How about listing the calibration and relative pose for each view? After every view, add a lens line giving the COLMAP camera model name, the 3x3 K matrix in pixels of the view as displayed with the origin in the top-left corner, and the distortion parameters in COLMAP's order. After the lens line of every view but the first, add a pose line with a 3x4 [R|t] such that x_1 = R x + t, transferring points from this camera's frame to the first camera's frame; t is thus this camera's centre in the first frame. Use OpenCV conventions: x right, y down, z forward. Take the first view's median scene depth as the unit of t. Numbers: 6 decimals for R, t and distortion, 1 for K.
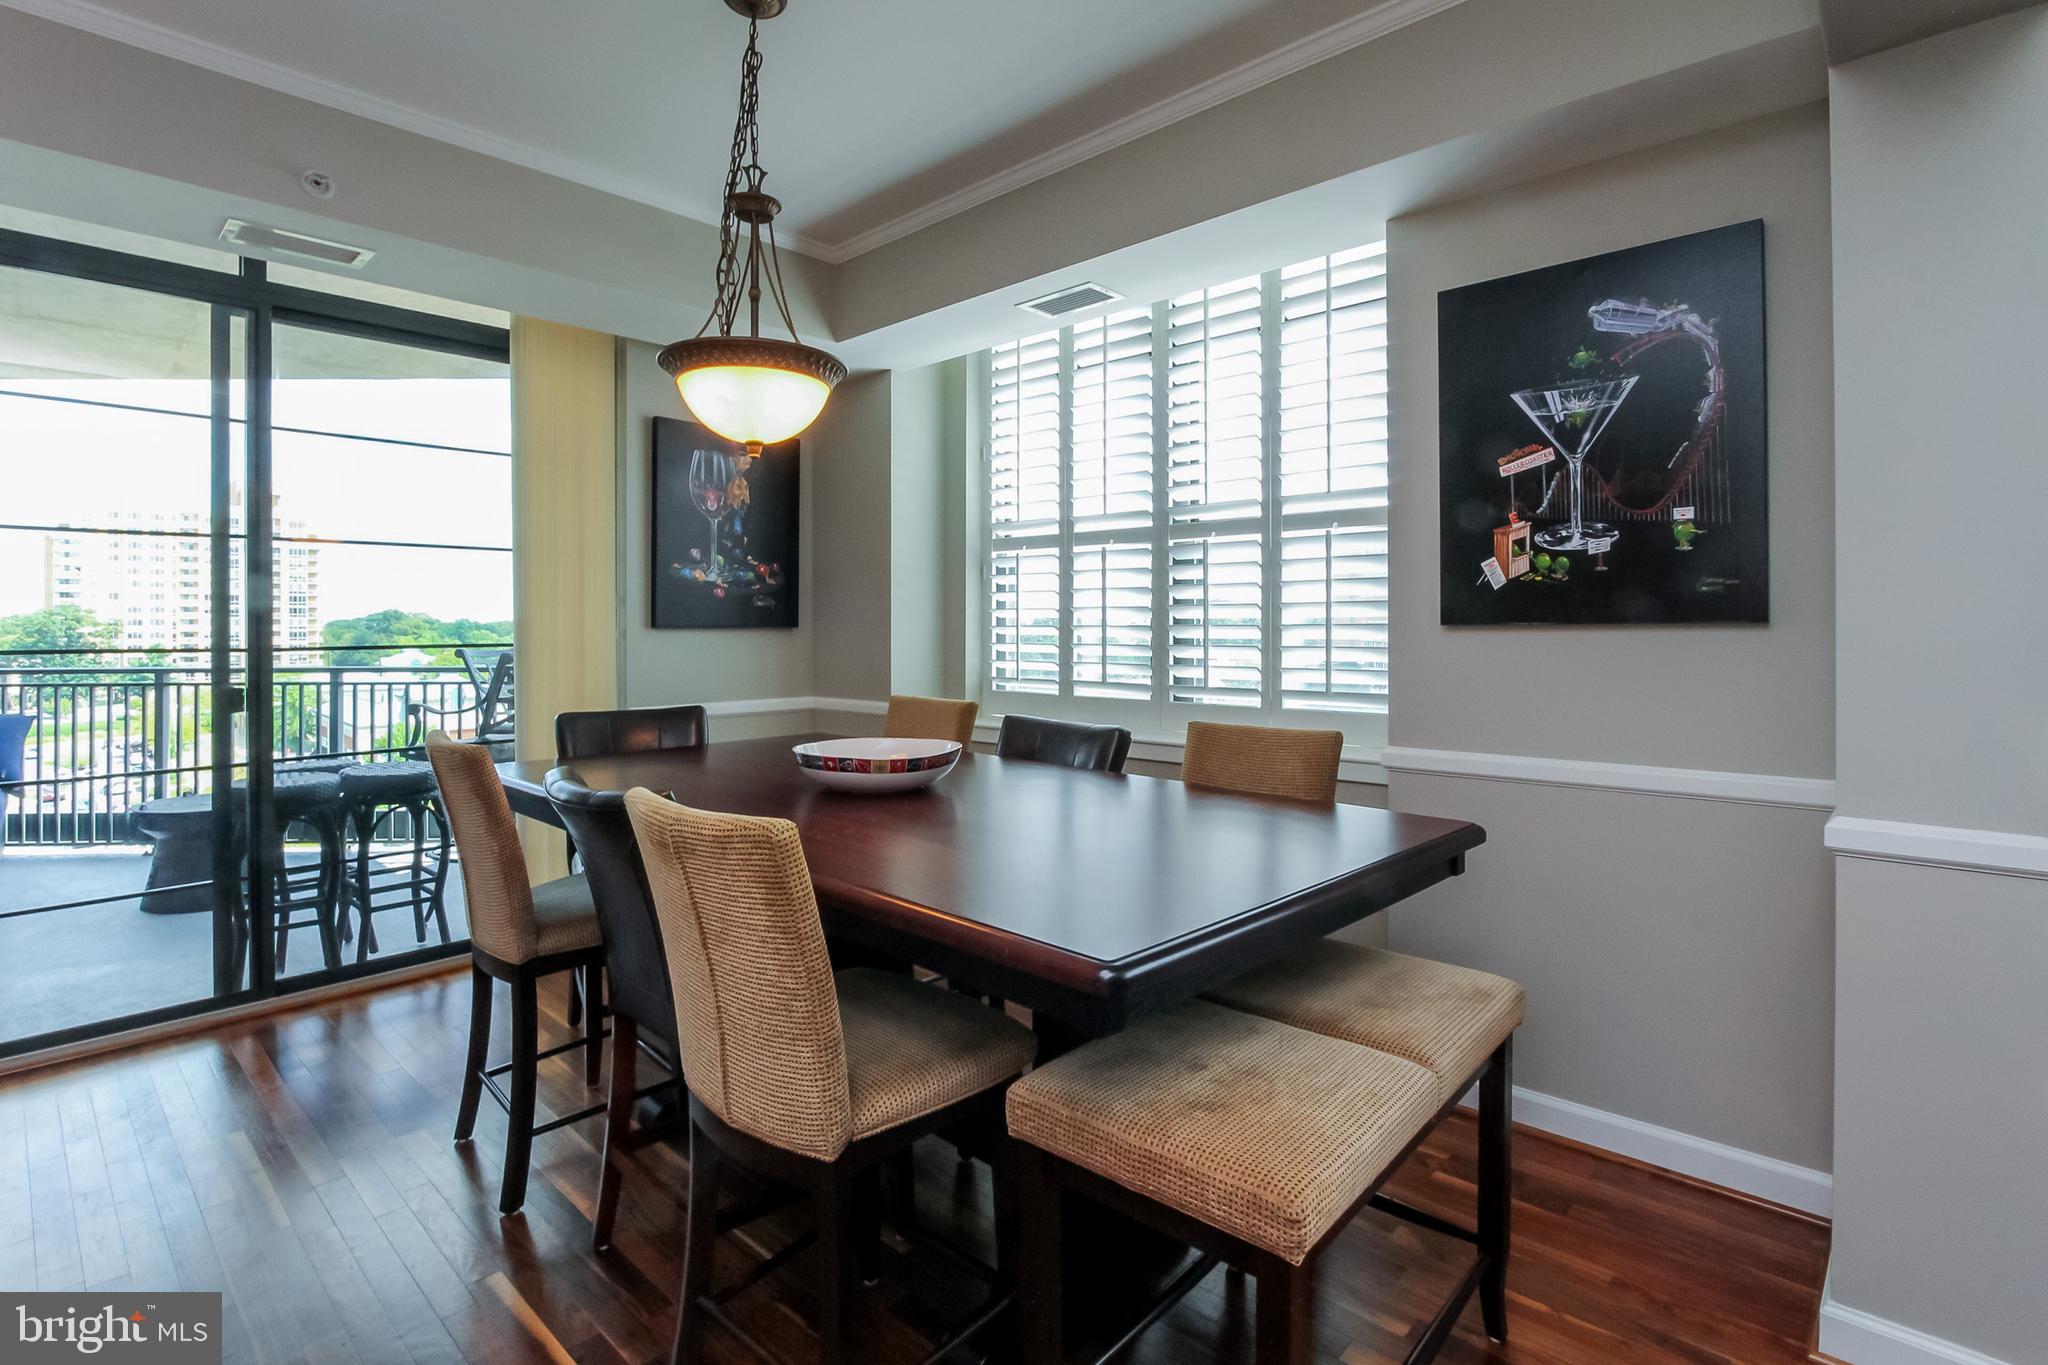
lens RADIAL K [[960.5, 0, 1035.4], [0, 960.5, 632.9], [0, 0, 1]] dist [-0.019282, 0.003016]
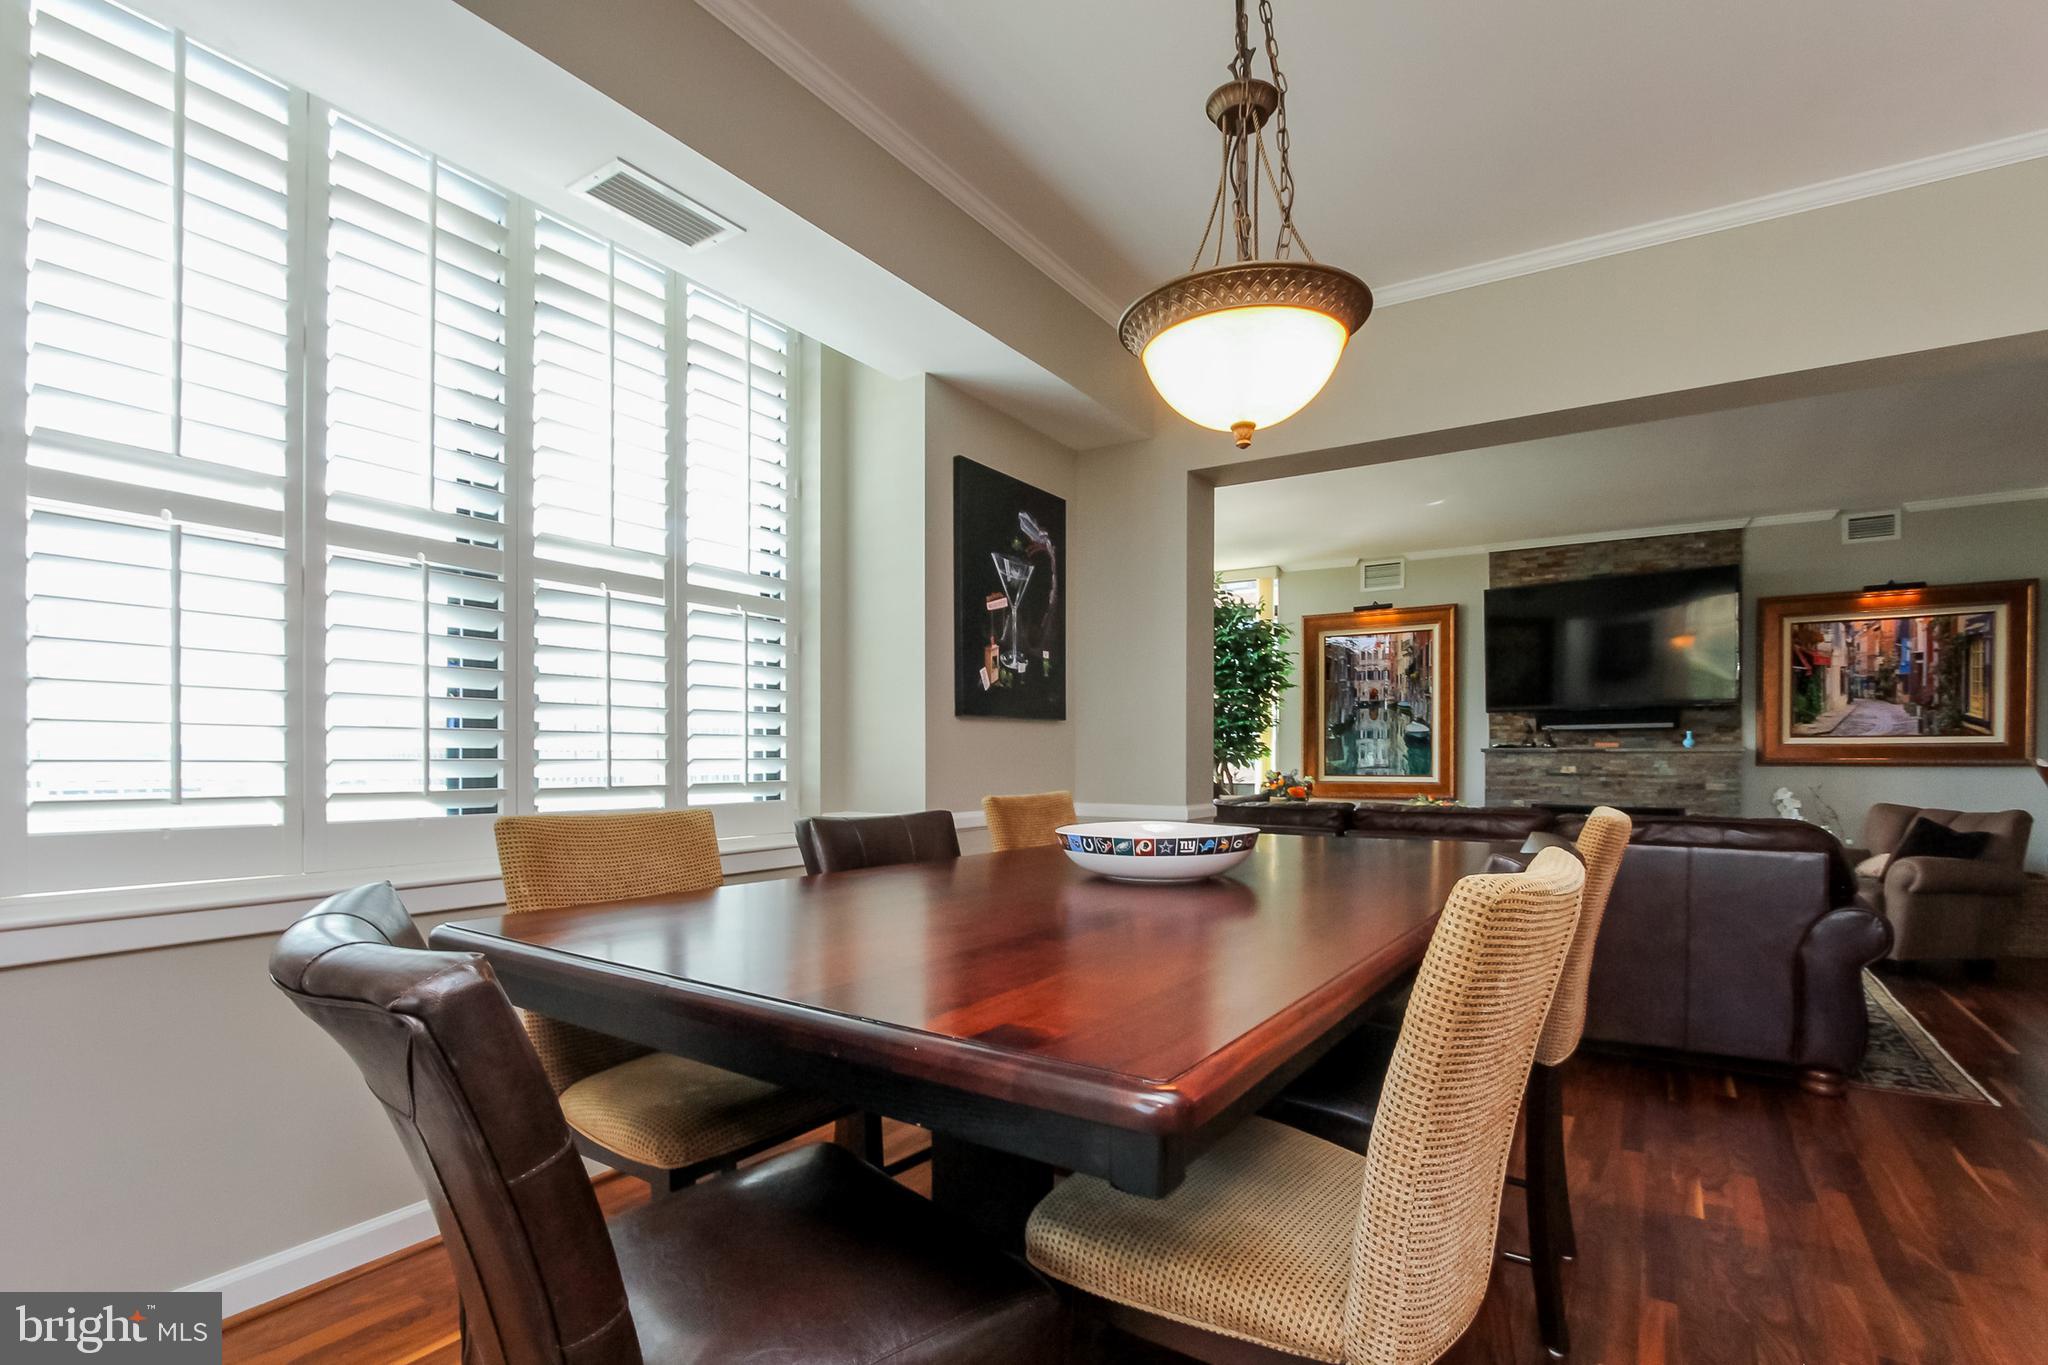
lens RADIAL K [[960.5, 0, 1000.1], [0, 960.5, 770.1], [0, 0, 1]] dist [-0.019282, 0.003016]
pose [[-0.141265, -0.005131, 0.989959, -0.648408], [0.010341, 0.999924, 0.006659, 0.043918], [-0.989918, 0.011178, -0.141201, 0.849894]]
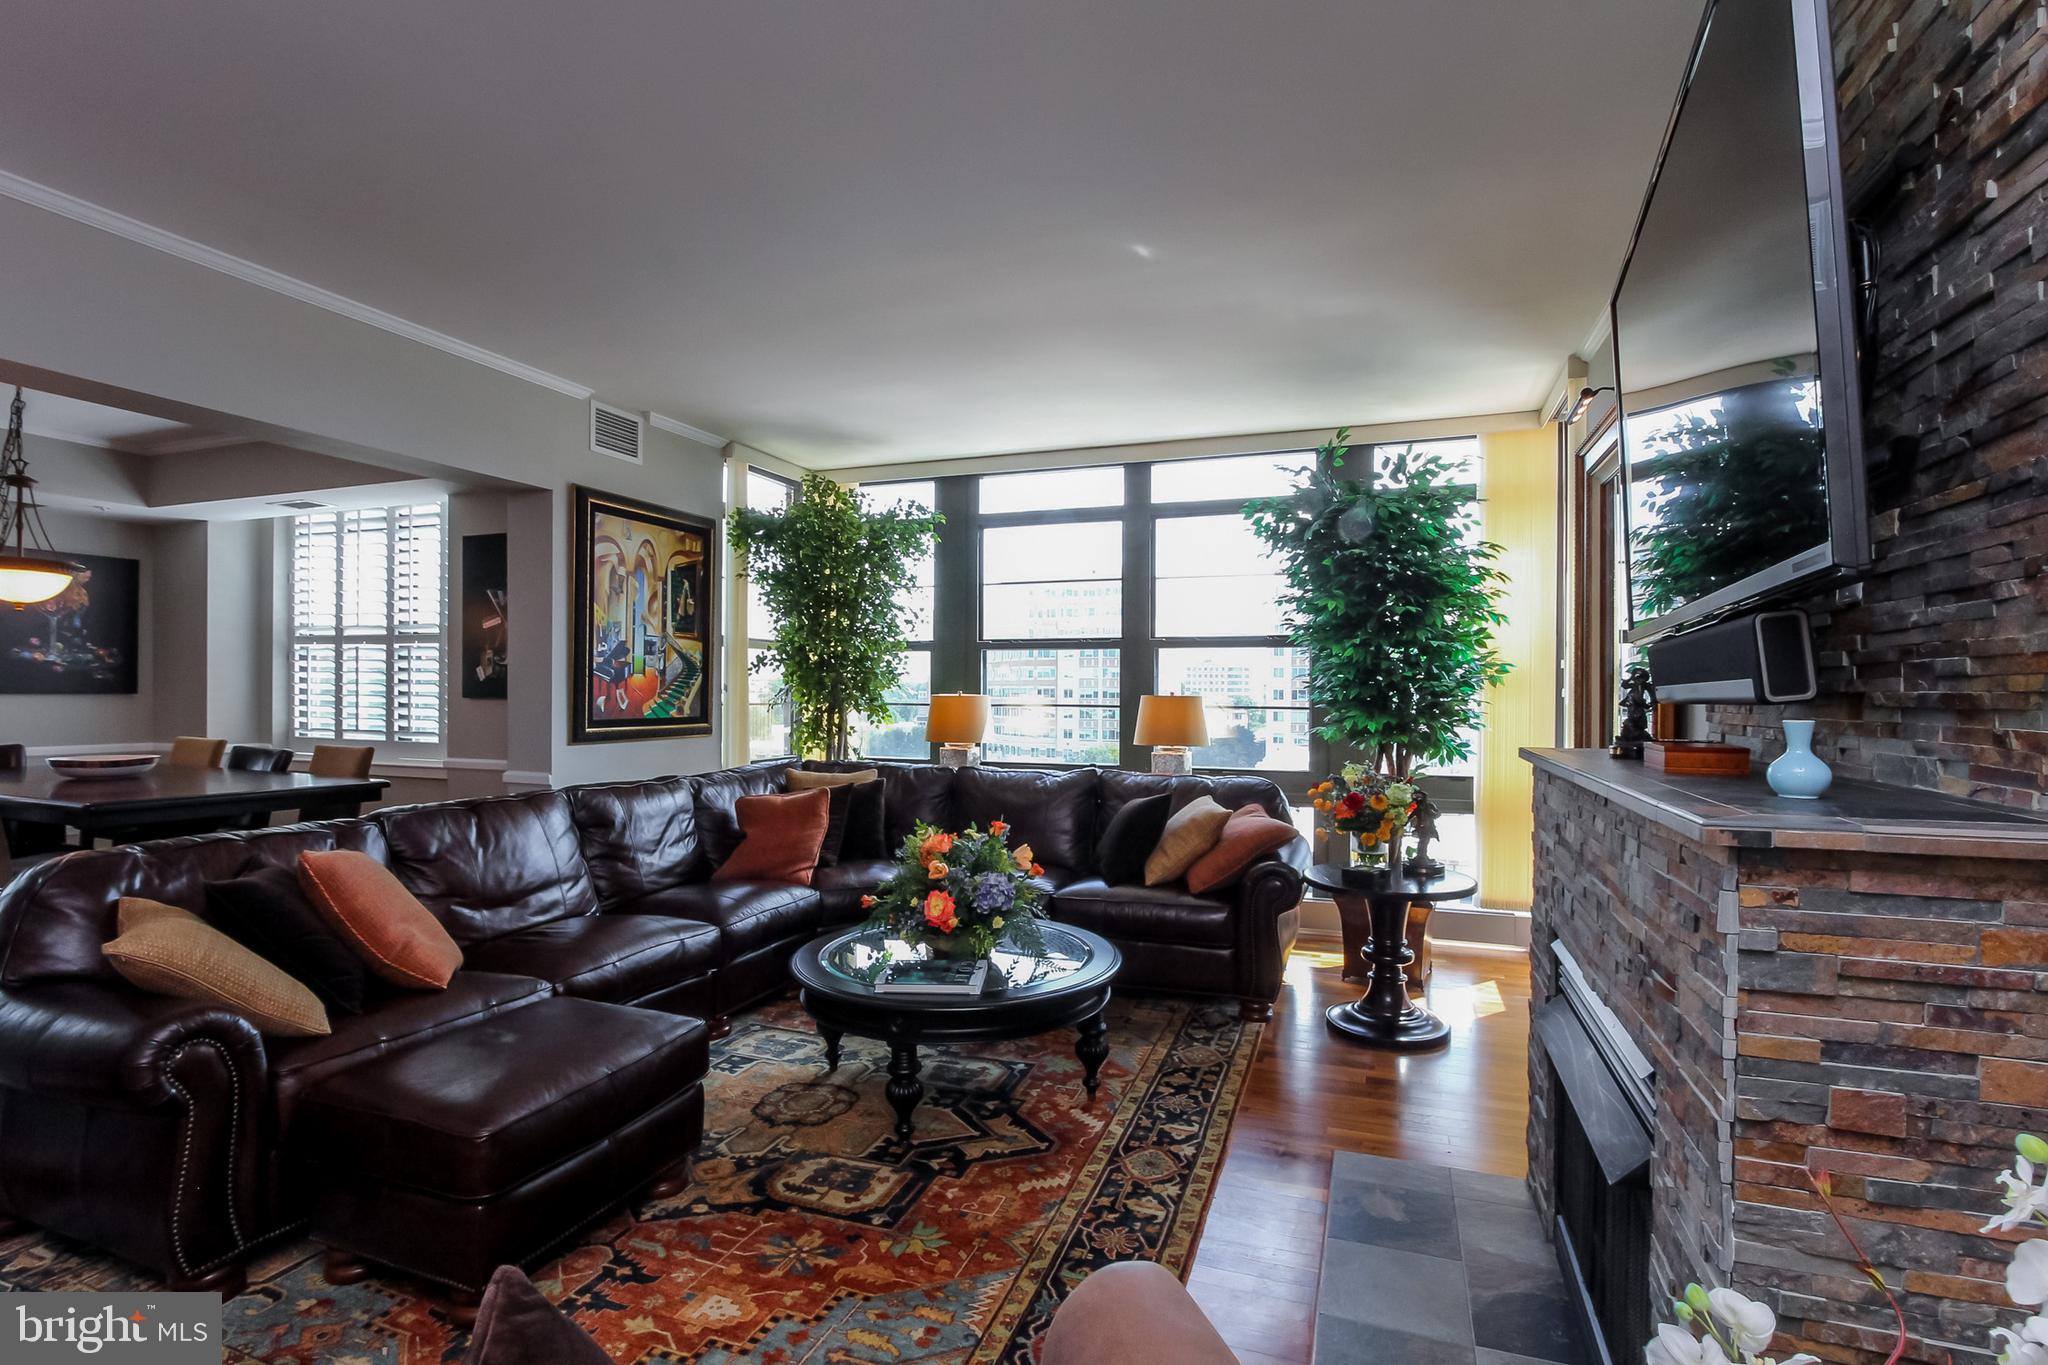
lens RADIAL K [[960.5, 0, 1027.2], [0, 960.5, 704.9], [0, 0, 1]] dist [-0.019282, 0.003016]
pose [[0.931921, 0.009758, 0.362531, 0.606022], [-0.011828, 0.999924, 0.003490, -0.010753], [-0.362469, -0.007540, 0.931965, -1.007046]]
